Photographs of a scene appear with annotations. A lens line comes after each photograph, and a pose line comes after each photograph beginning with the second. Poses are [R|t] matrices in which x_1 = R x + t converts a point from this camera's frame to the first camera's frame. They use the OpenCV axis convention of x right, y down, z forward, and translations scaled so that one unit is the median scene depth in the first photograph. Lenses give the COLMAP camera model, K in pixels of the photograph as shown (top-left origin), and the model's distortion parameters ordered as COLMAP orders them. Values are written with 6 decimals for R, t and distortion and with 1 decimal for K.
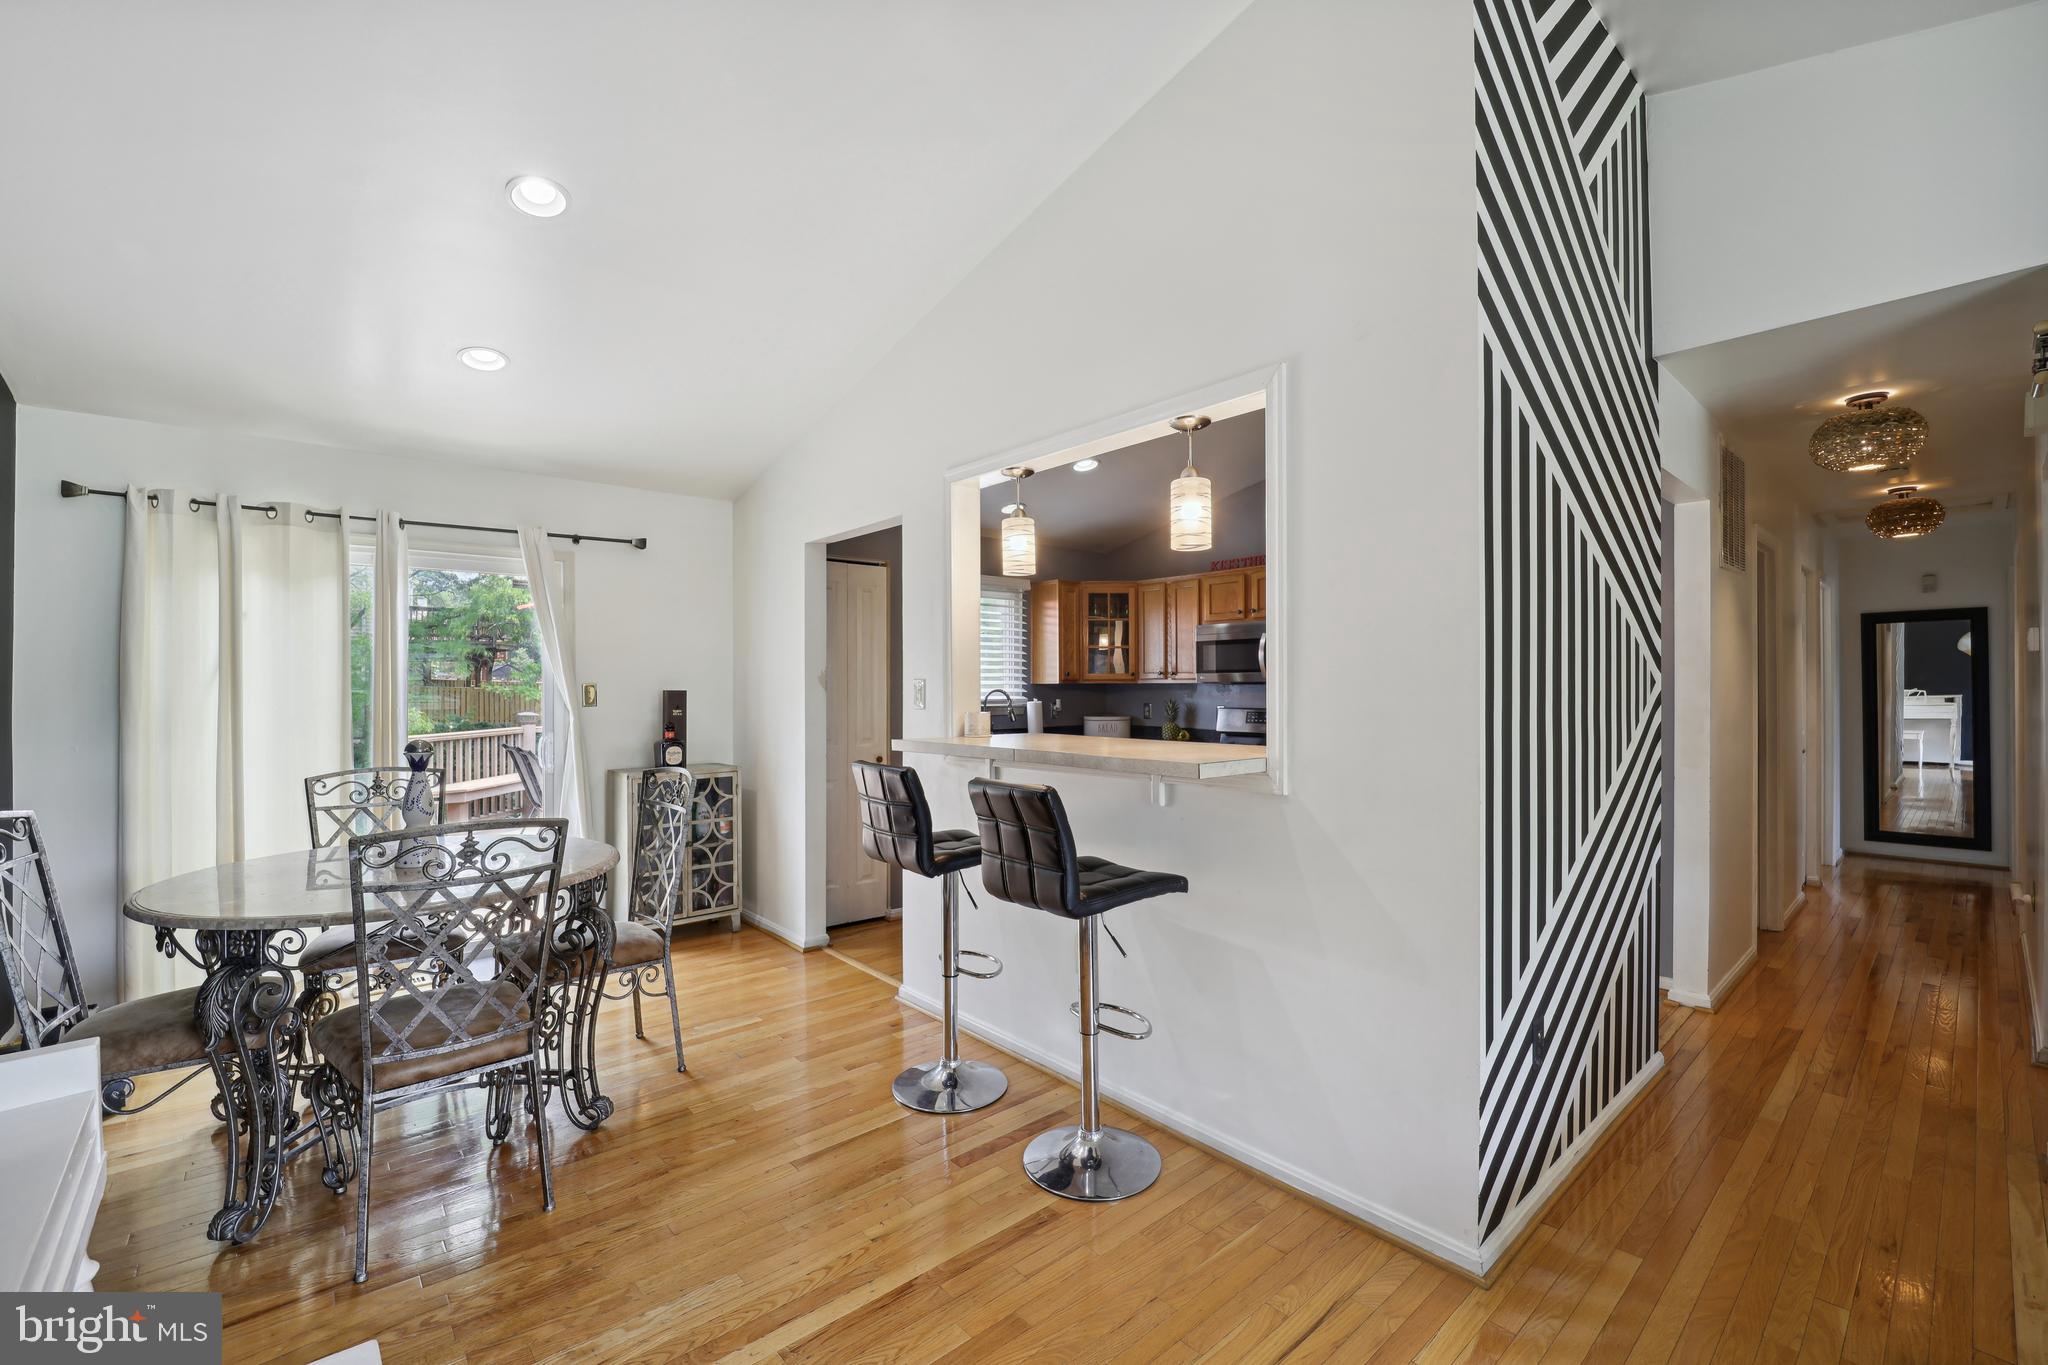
lens RADIAL K [[851.8, 0, 1022.8], [0, 851.8, 683.7], [0, 0, 1]] dist [-0.013659, -0.001003]
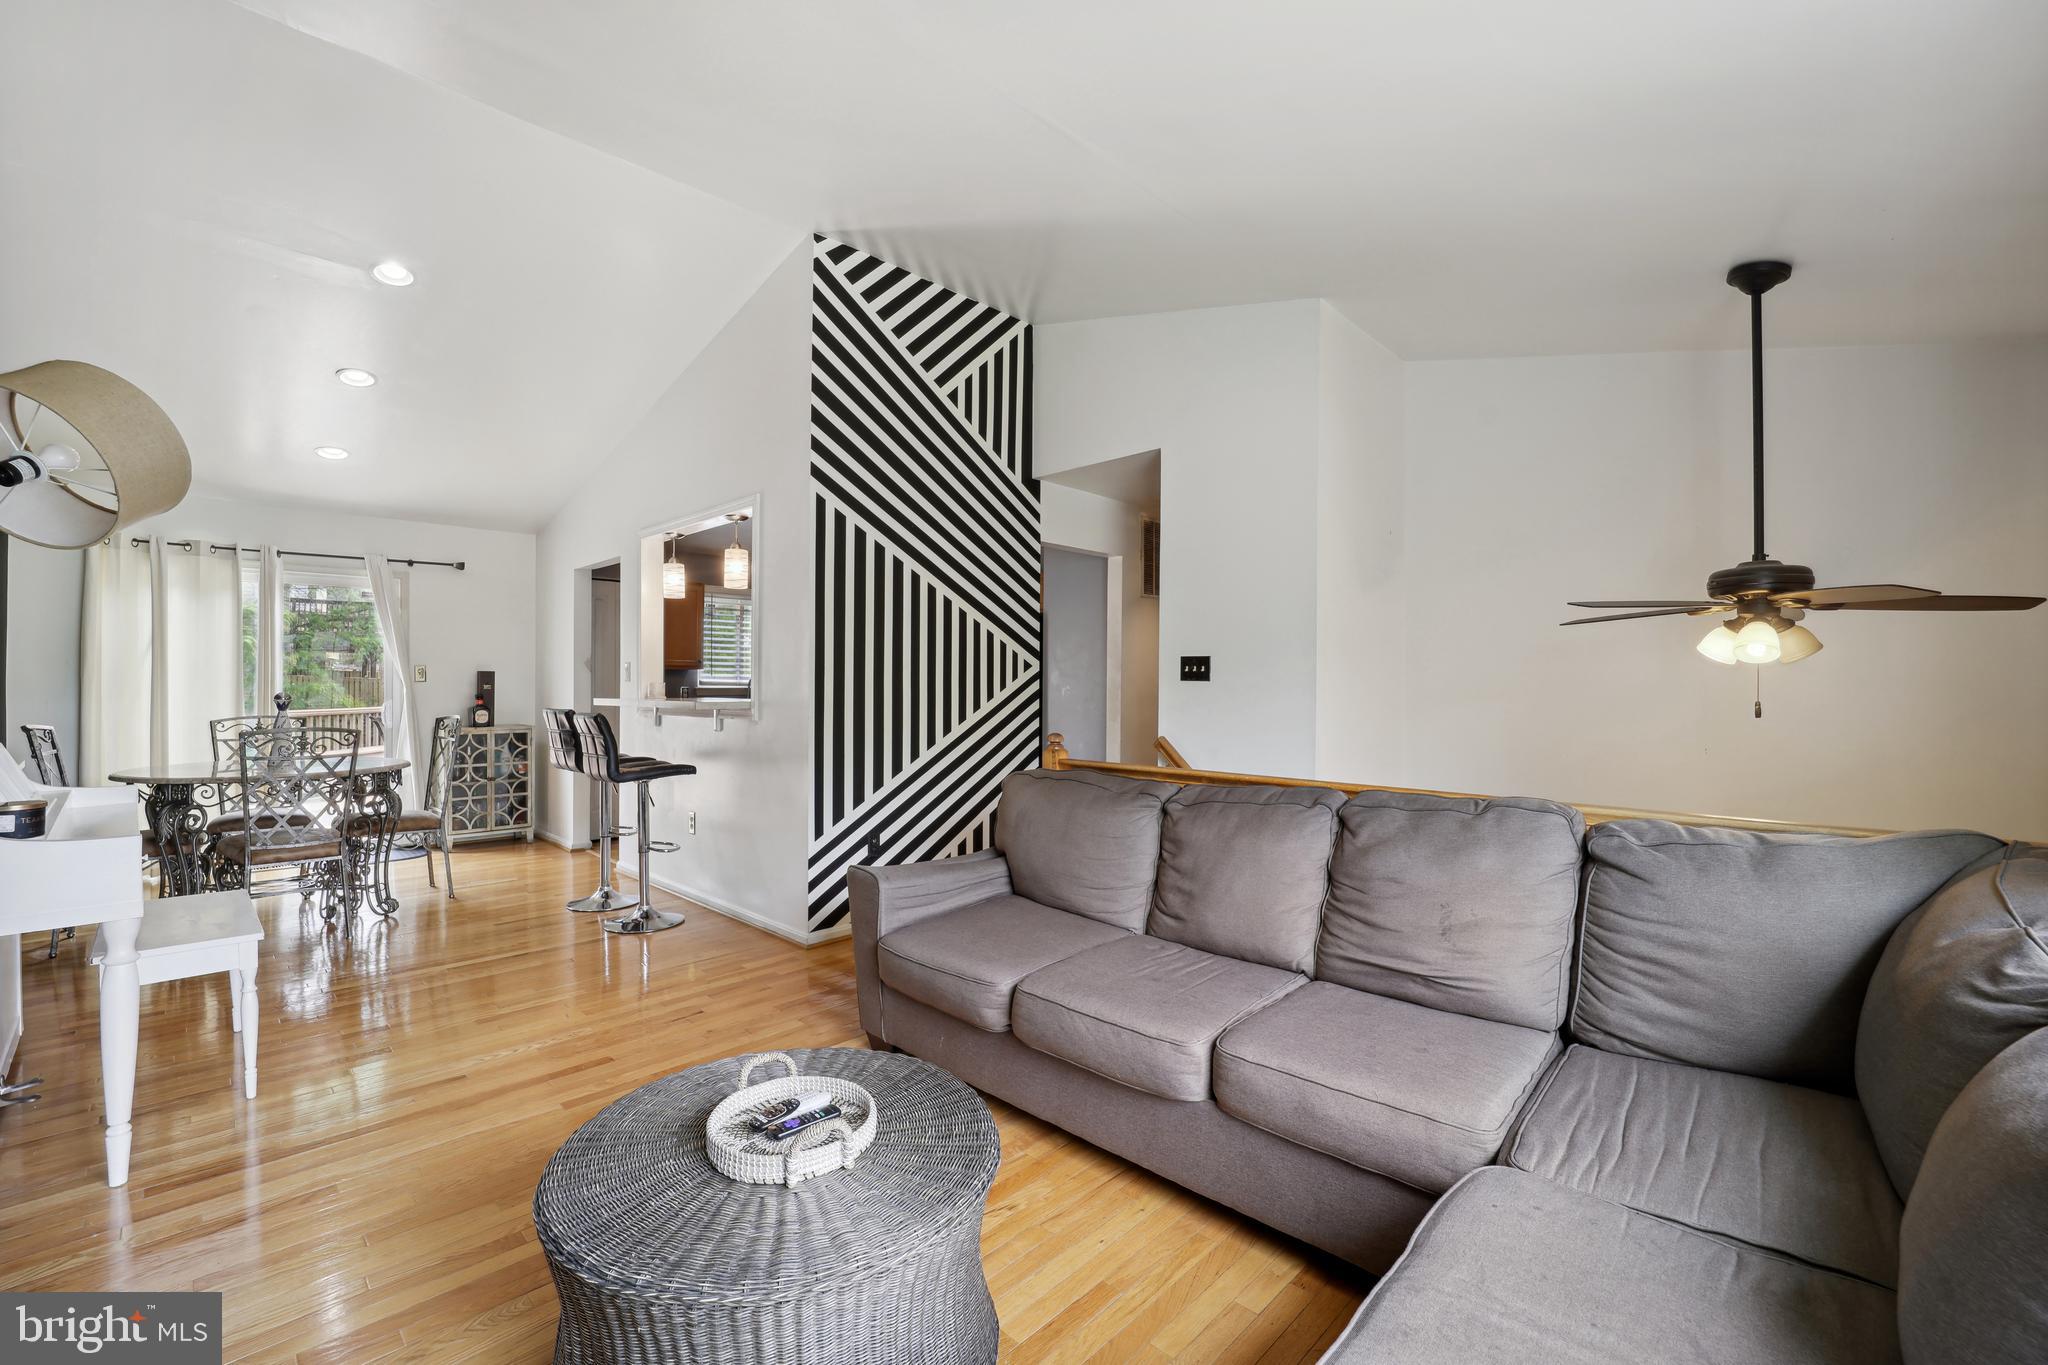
lens RADIAL K [[851.8, 0, 1016.6], [0, 851.8, 682.4], [0, 0, 1]] dist [-0.013659, -0.001003]
pose [[0.997405, 0.008479, 0.071490, 0.459332], [-0.008433, 0.999964, -0.000954, 0.026261], [-0.071496, 0.000349, 0.997441, -0.575164]]
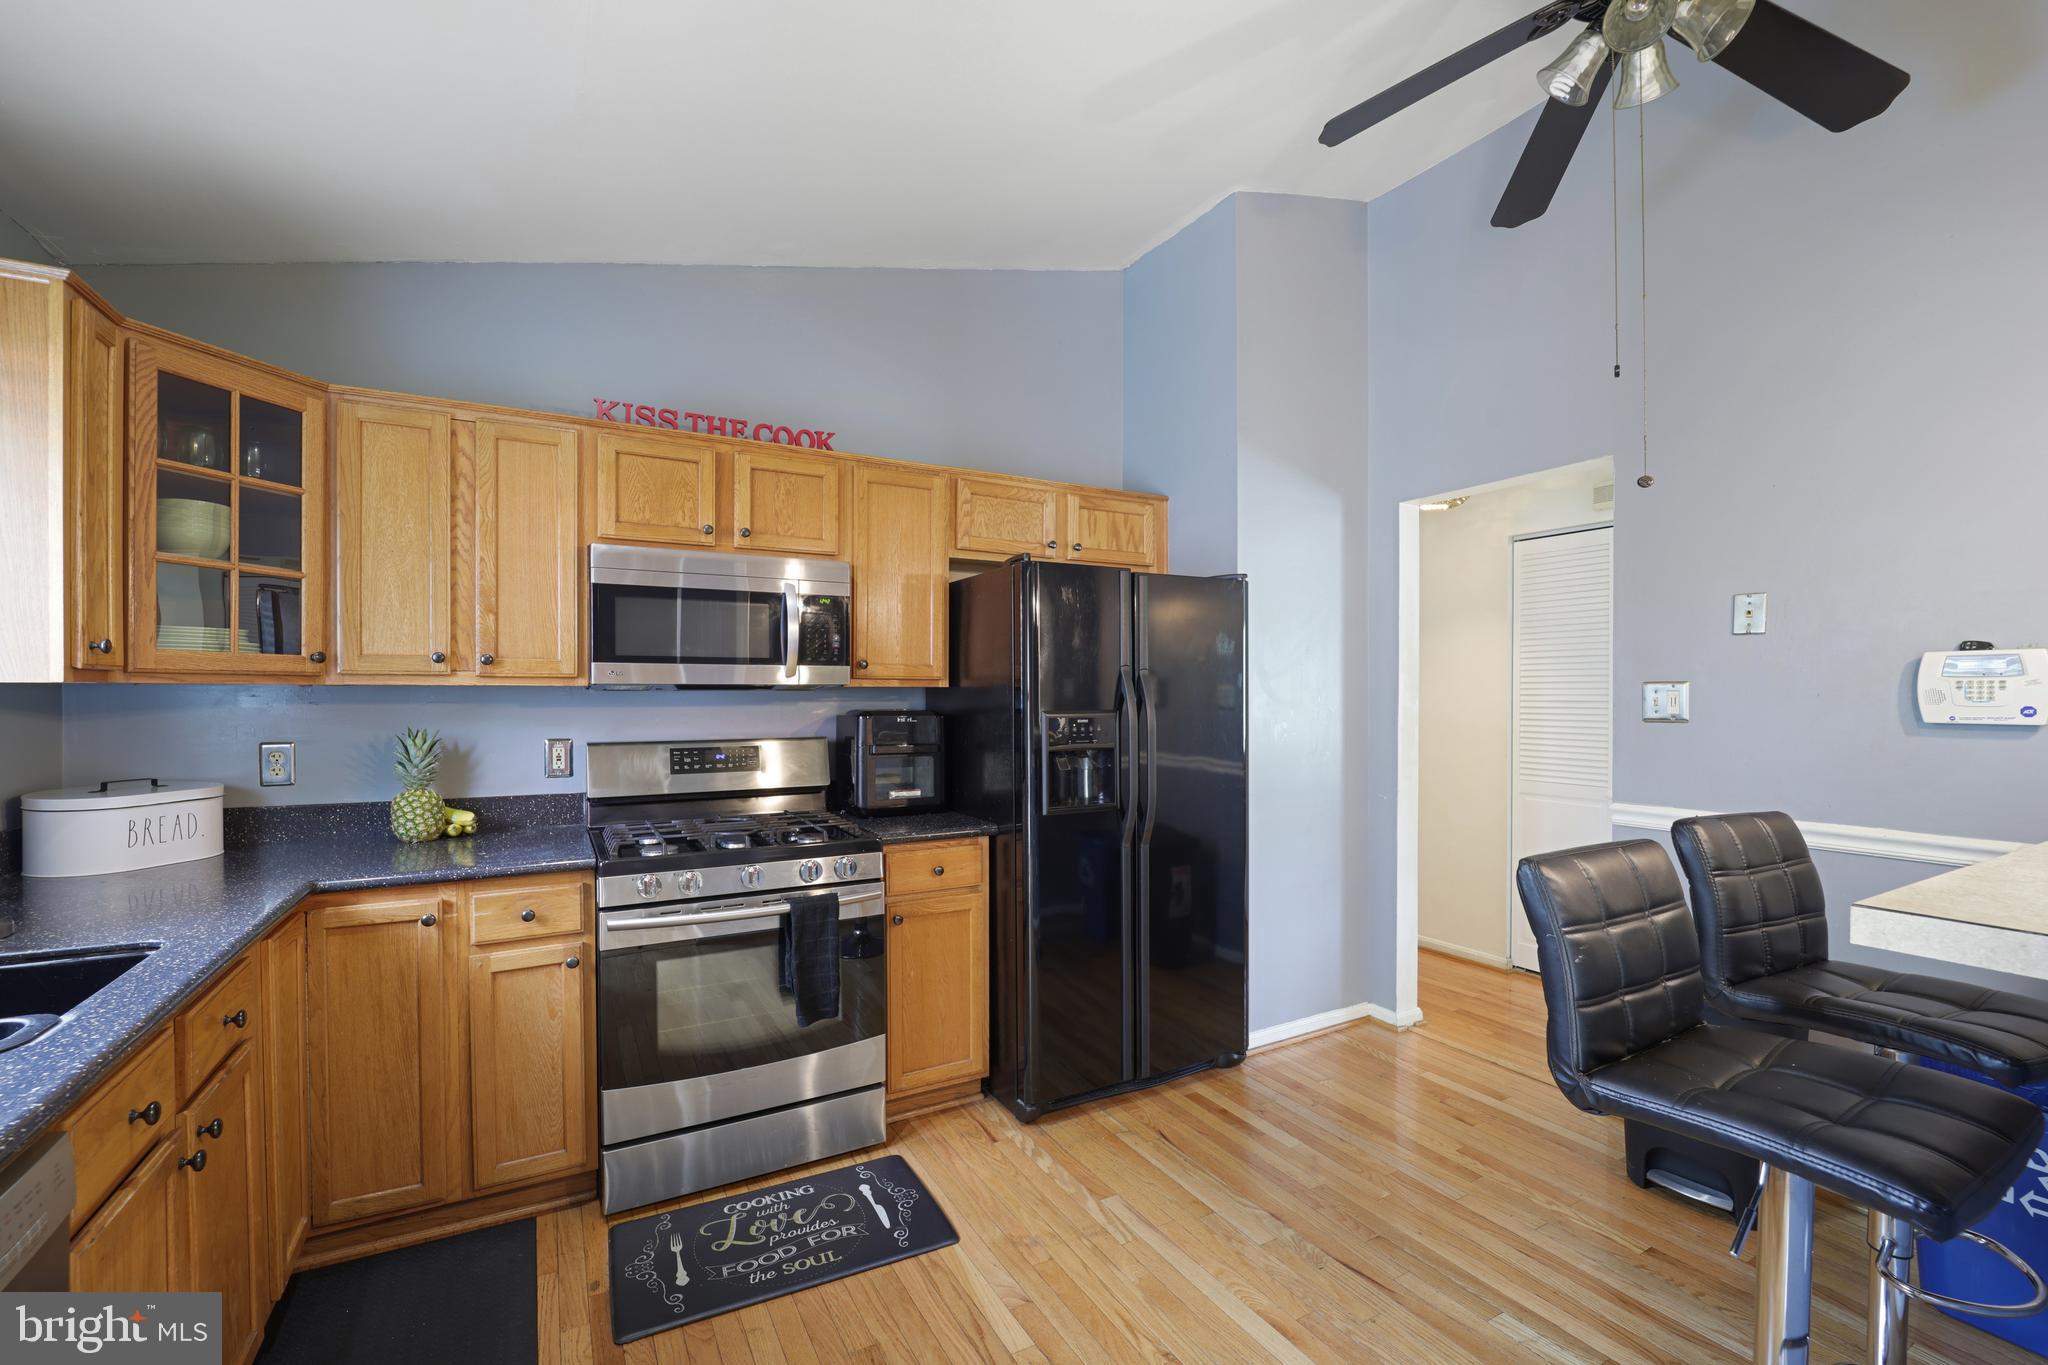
lens RADIAL K [[851.8, 0, 1028.5], [0, 851.8, 693.2], [0, 0, 1]] dist [-0.013659, -0.001003]
pose [[0.215988, 0.005264, 0.976382, -0.232412], [-0.002129, 0.999986, -0.004921, 0.006273], [-0.976394, -0.001016, 0.215996, 1.145766]]
